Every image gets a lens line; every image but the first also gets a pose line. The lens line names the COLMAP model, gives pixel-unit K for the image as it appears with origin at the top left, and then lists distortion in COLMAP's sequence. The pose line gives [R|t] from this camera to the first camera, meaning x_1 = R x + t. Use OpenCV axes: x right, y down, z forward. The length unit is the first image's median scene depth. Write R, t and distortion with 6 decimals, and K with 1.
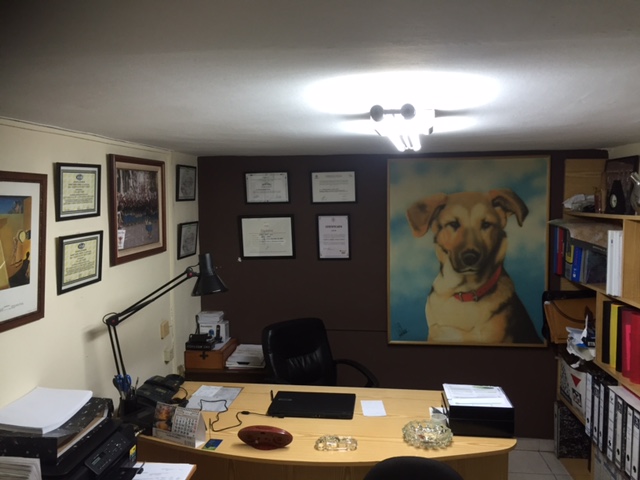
lens RADIAL K [[552.4, 0, 320.0], [0, 552.4, 240.0], [0, 0, 1]] dist [0.009745, -0.008481]
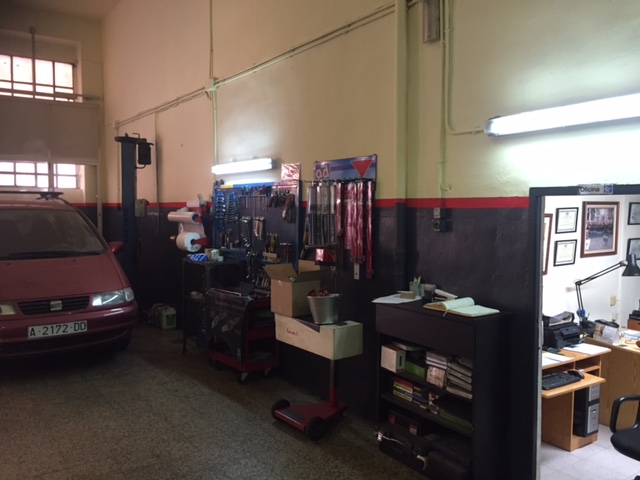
lens RADIAL K [[552.4, 0, 320.0], [0, 552.4, 240.0], [0, 0, 1]] dist [0.009745, -0.008481]
pose [[0.664563, 0.052731, -0.745370, 0.477099], [-0.070172, 0.997503, 0.008004, 0.033889], [0.743930, 0.046985, 0.666603, -1.020441]]
